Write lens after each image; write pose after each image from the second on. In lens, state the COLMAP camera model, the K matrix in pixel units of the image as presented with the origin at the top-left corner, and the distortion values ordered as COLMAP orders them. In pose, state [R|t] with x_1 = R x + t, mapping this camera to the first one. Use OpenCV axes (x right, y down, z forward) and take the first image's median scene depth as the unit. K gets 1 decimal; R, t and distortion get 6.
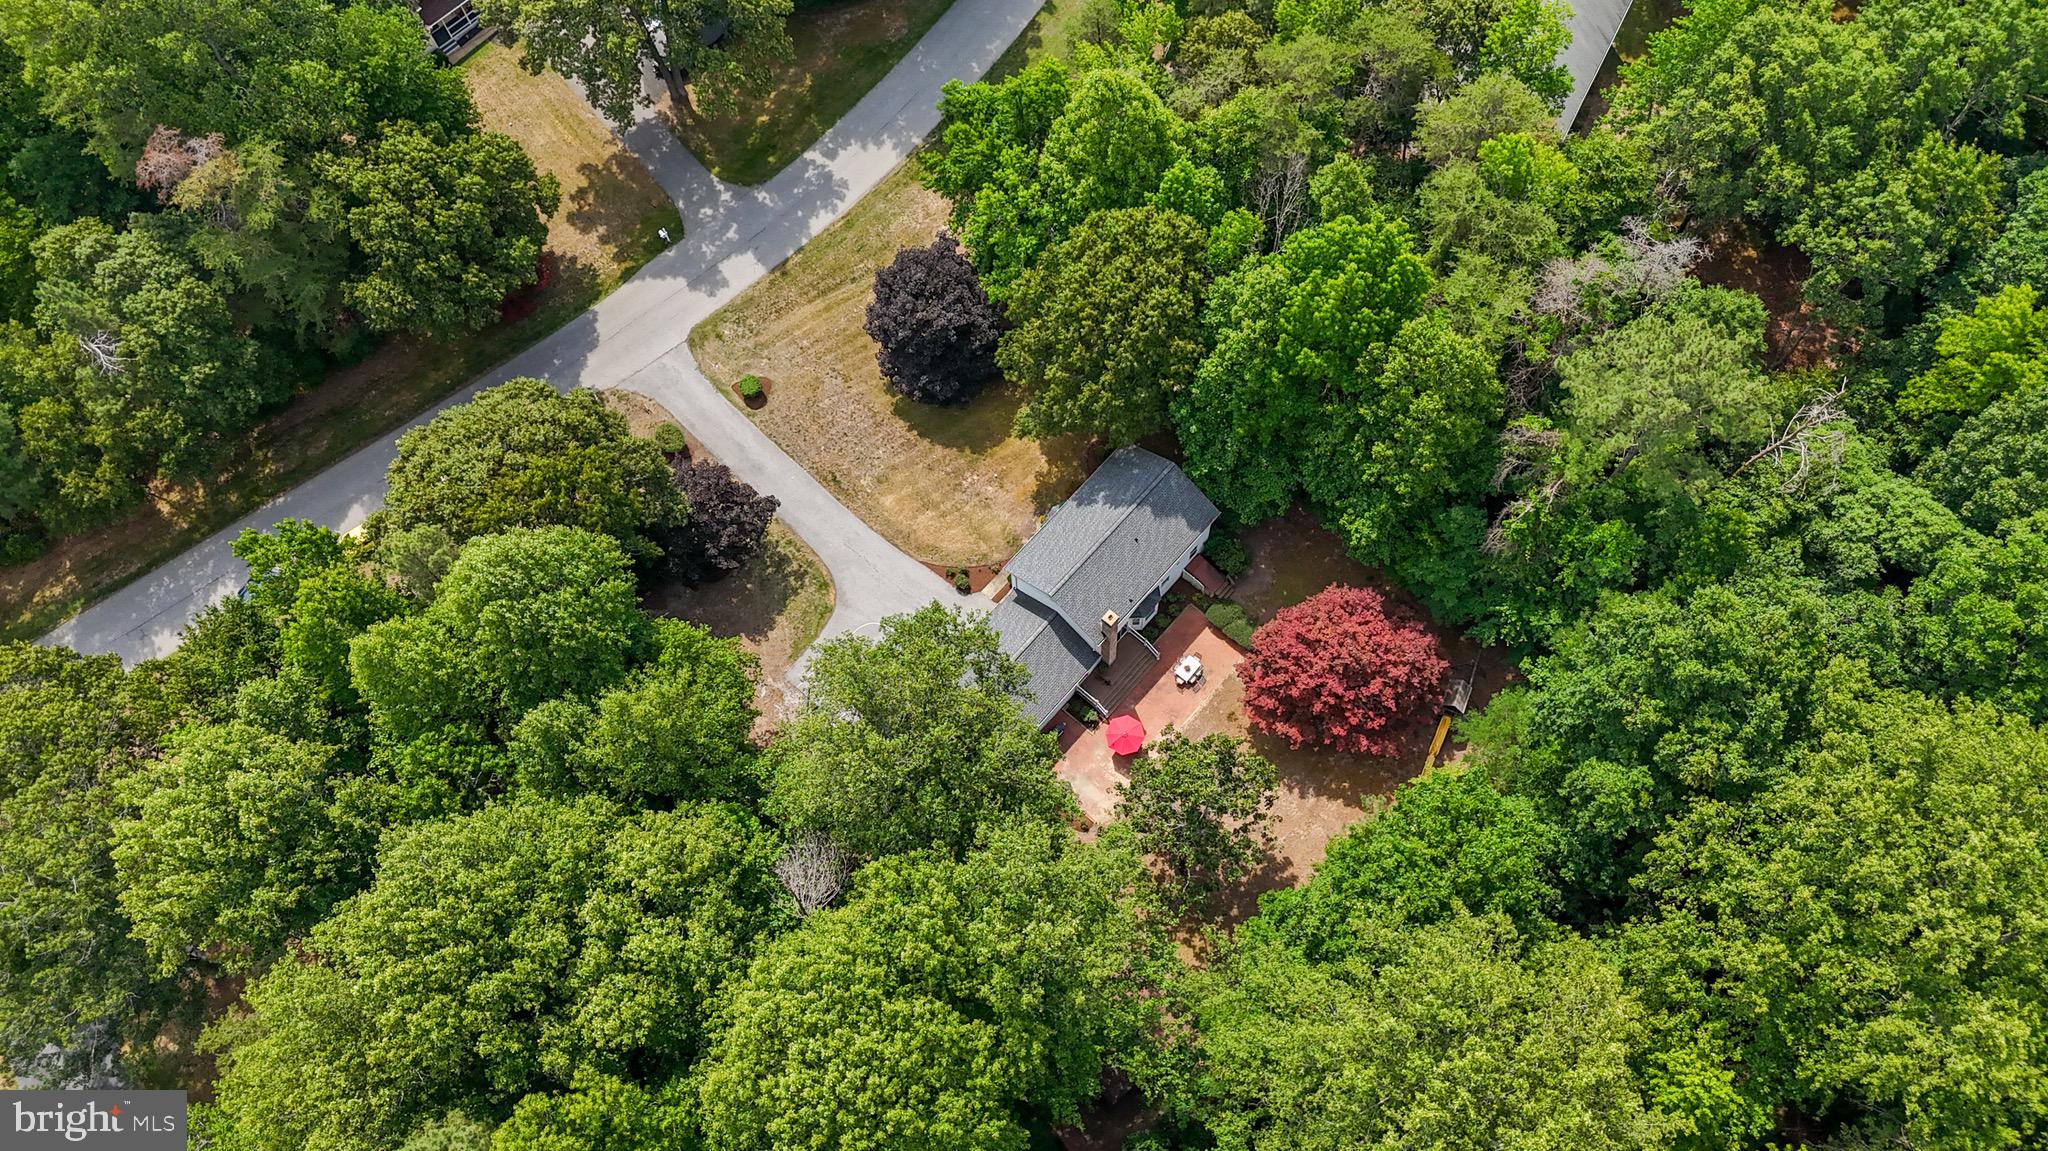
lens RADIAL K [[1535.6, 0, 1037.7], [0, 1535.6, 569.1], [0, 0, 1]] dist [0.064086, -0.059565]
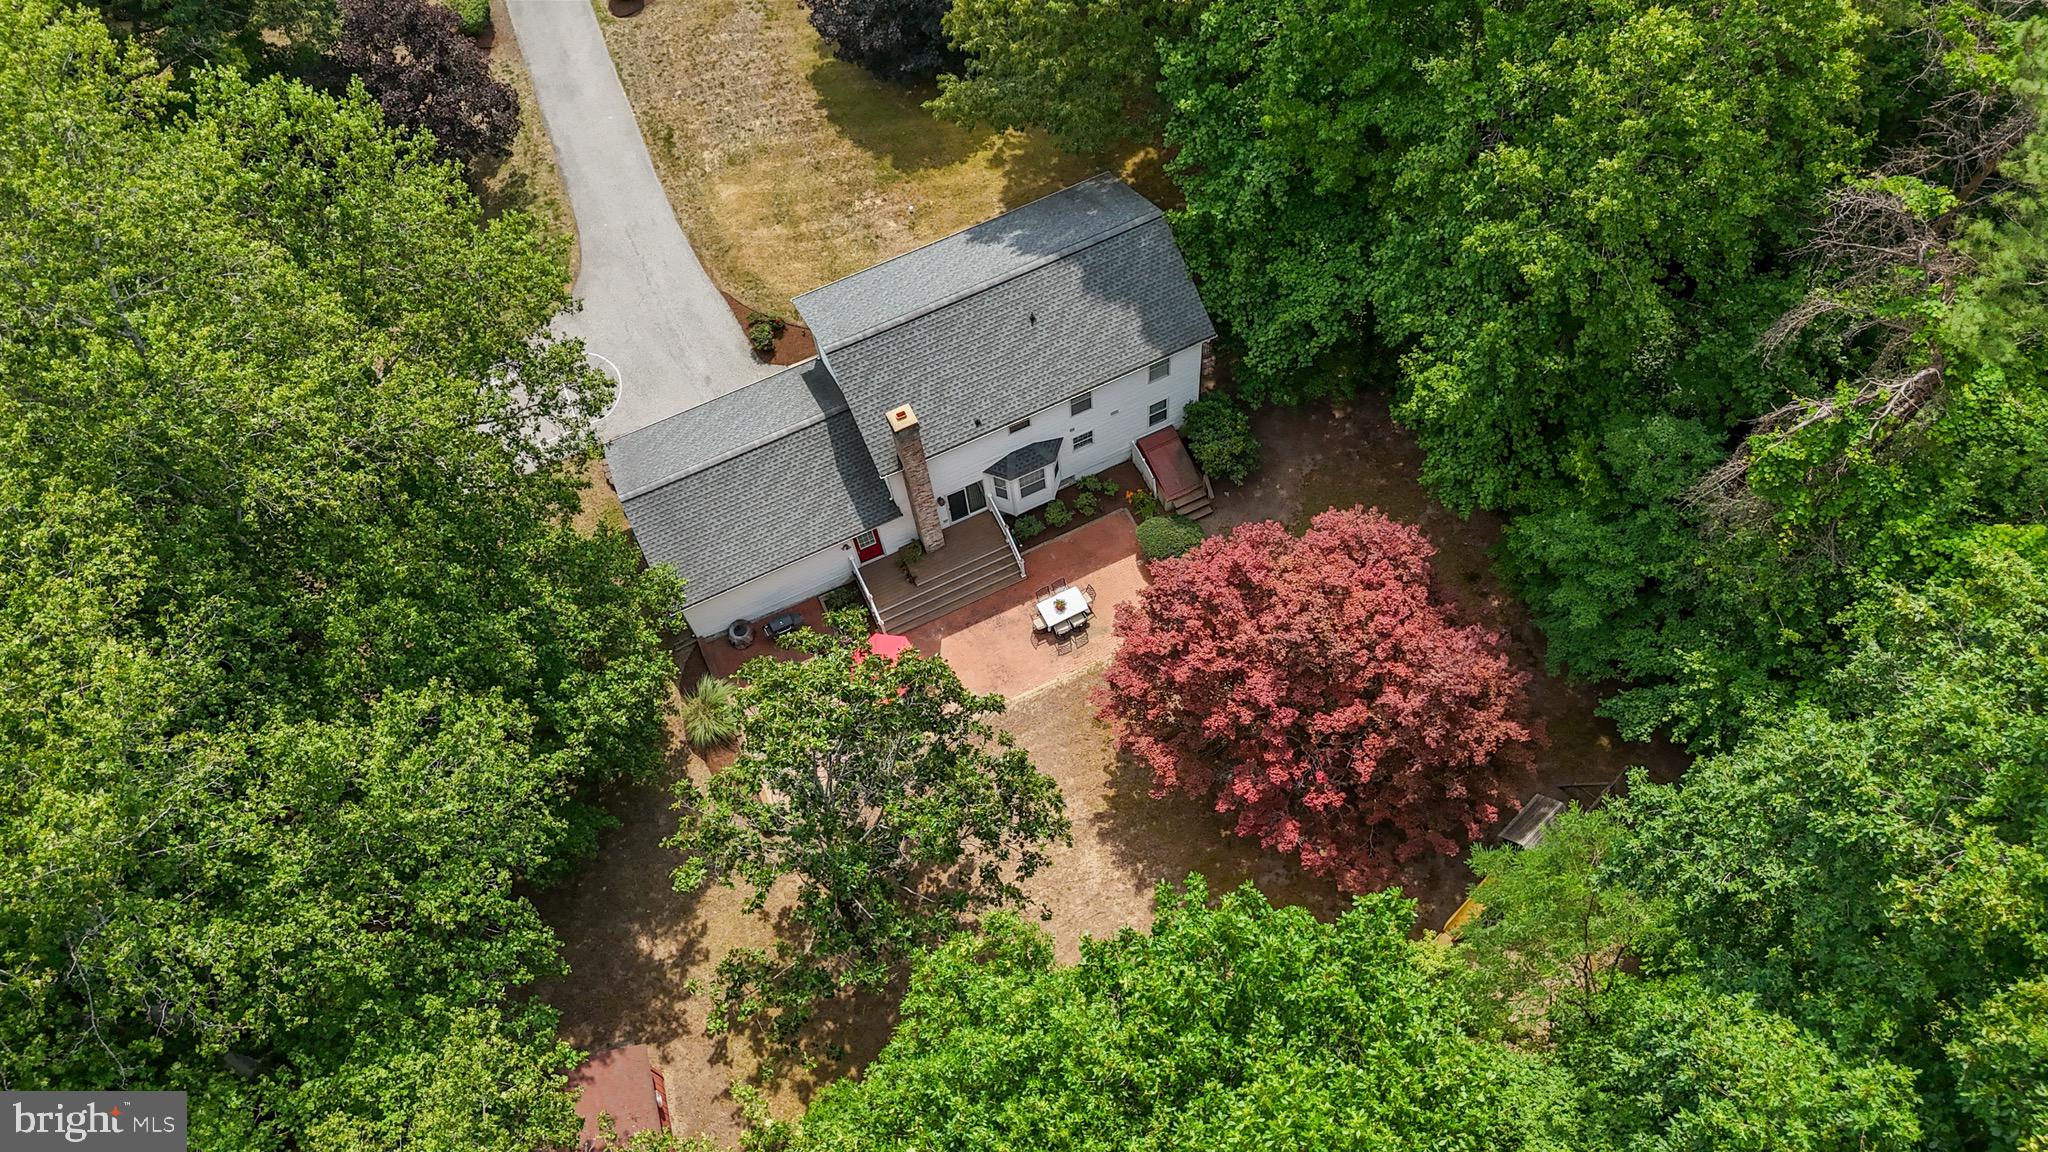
lens RADIAL K [[1535.6, 0, 1046.6], [0, 1535.6, 590.8], [0, 0, 1]] dist [0.064086, -0.059565]
pose [[0.918461, 0.341567, -0.199403, 0.201863], [-0.355006, 0.934212, -0.034919, 0.082365], [0.174357, 0.102861, 0.979295, 0.502827]]
